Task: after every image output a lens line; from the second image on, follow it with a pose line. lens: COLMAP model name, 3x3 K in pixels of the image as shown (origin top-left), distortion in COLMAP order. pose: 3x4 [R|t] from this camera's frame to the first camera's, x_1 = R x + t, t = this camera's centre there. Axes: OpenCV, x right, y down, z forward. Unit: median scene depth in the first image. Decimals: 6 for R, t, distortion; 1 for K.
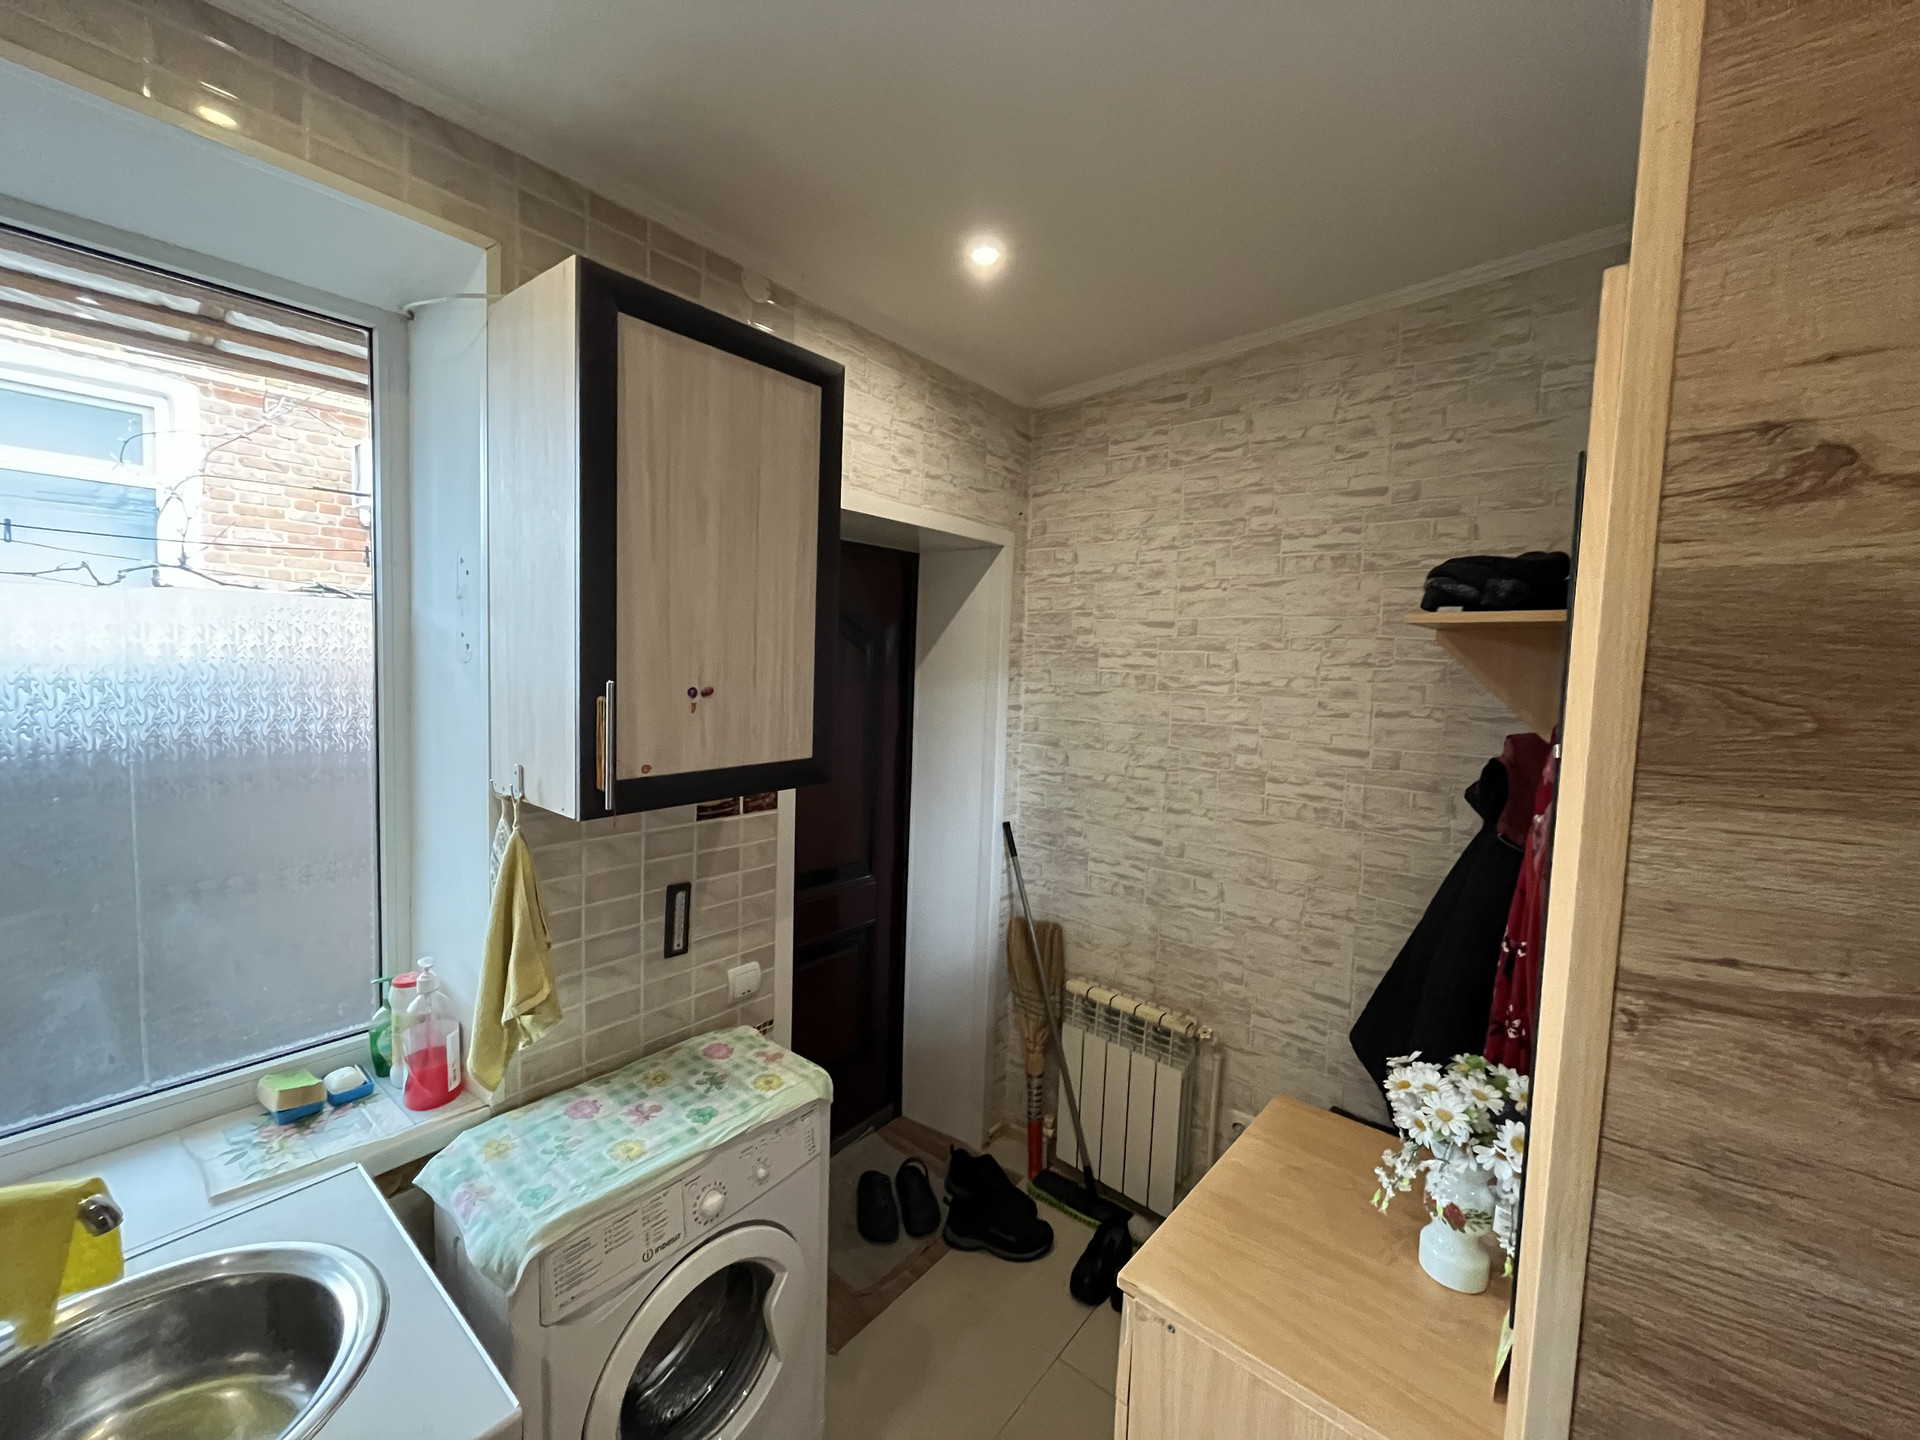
lens RADIAL K [[773.7, 0, 958.3], [0, 773.7, 710.7], [0, 0, 1]] dist [-0.003500, -0.000096]
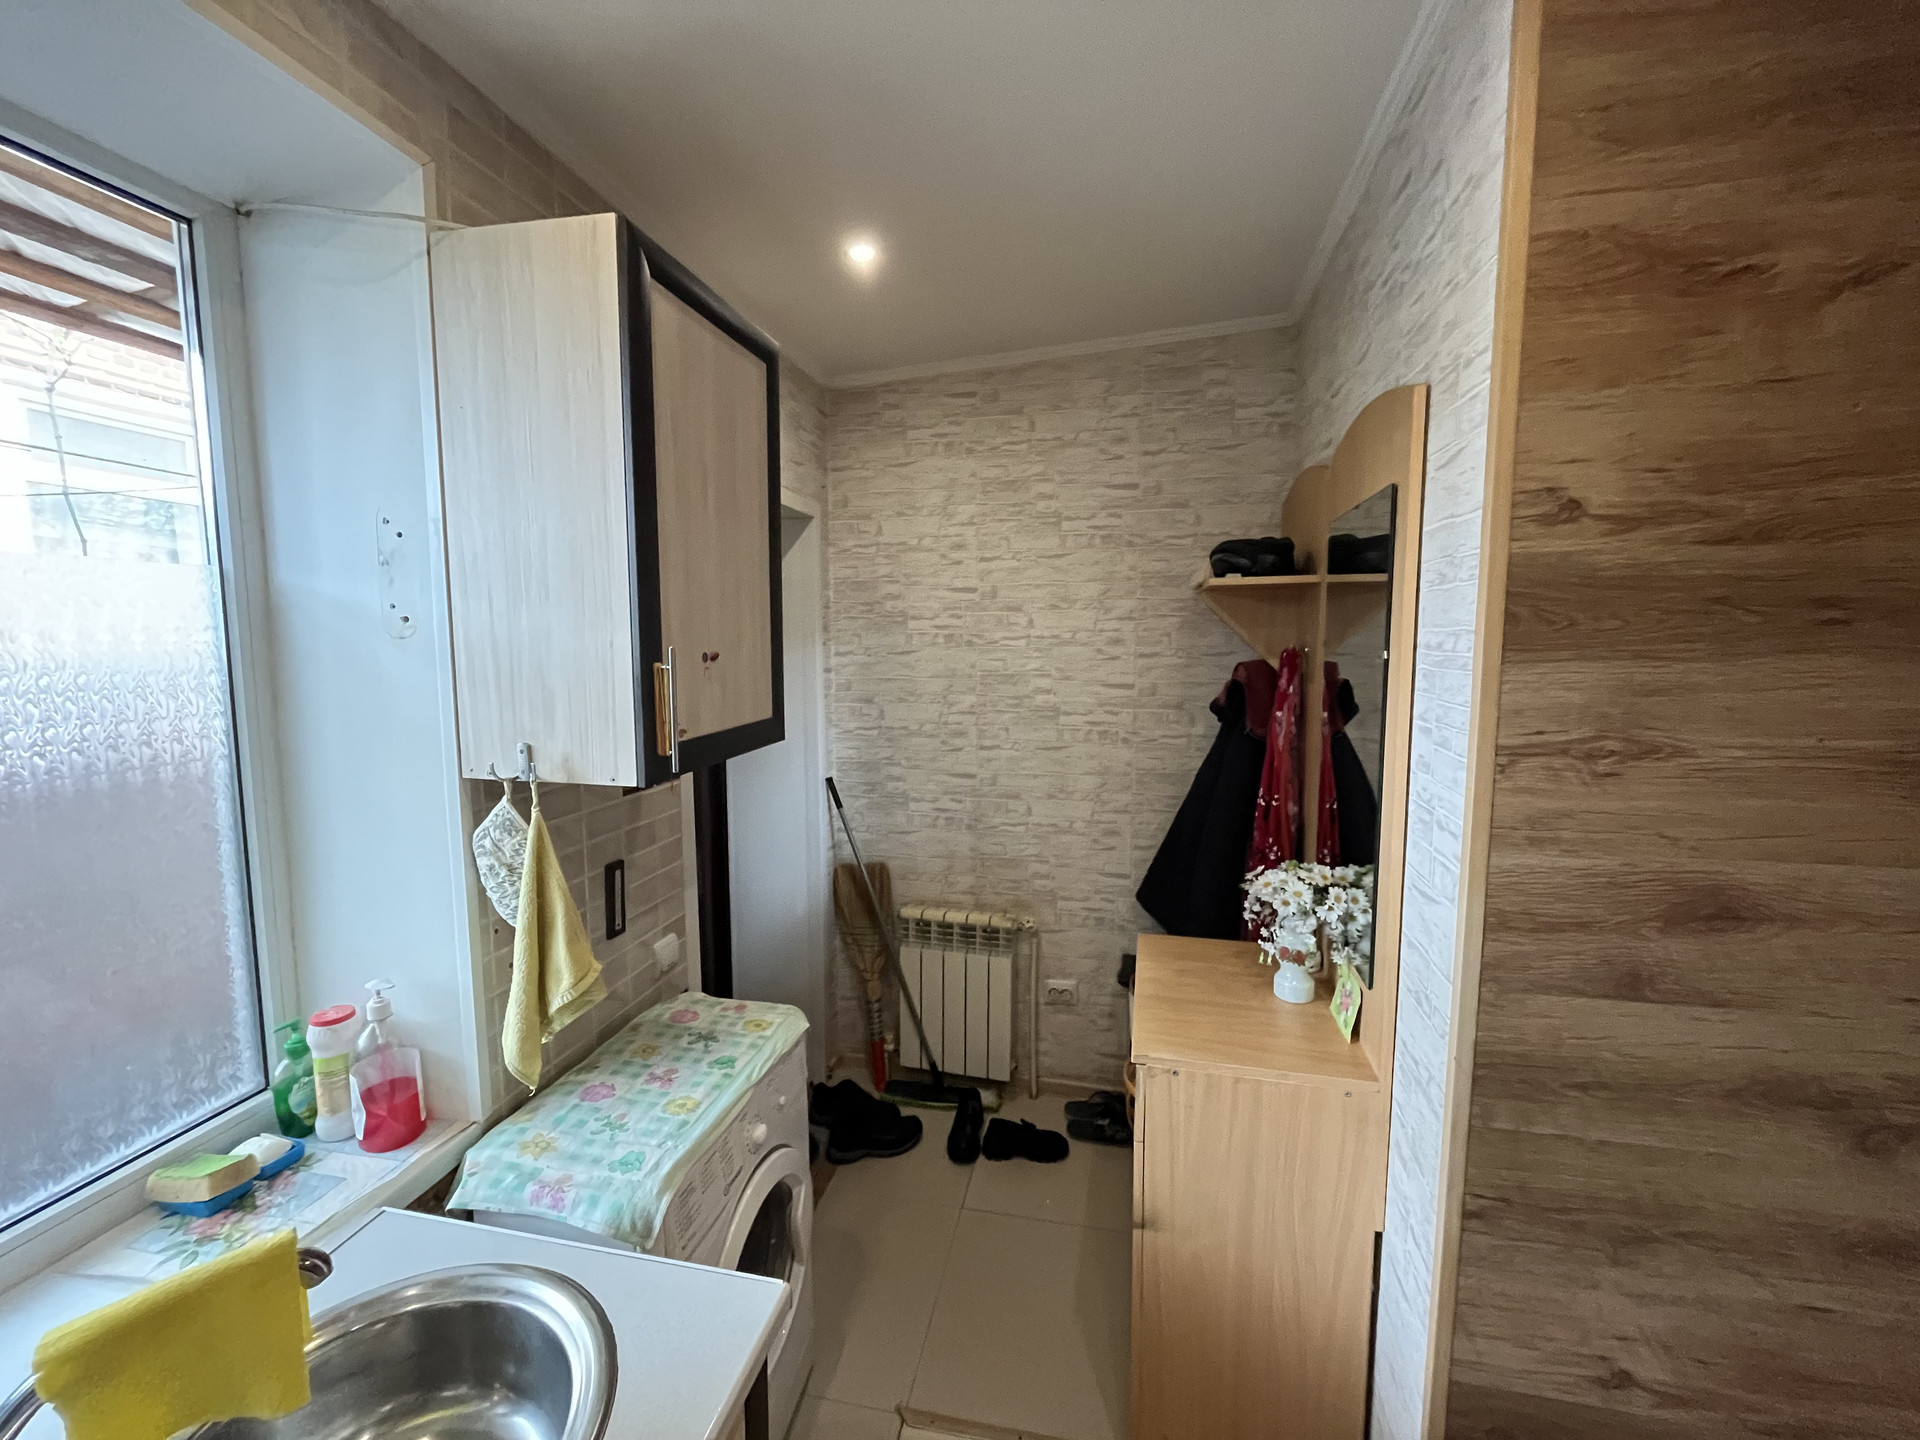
lens RADIAL K [[773.7, 0, 965.2], [0, 773.7, 709.9], [0, 0, 1]] dist [-0.003500, -0.000096]
pose [[0.888018, -0.080570, 0.452695, -0.393053], [0.063844, 0.996597, 0.052136, 0.011049], [-0.455355, -0.017396, 0.890140, -0.059305]]
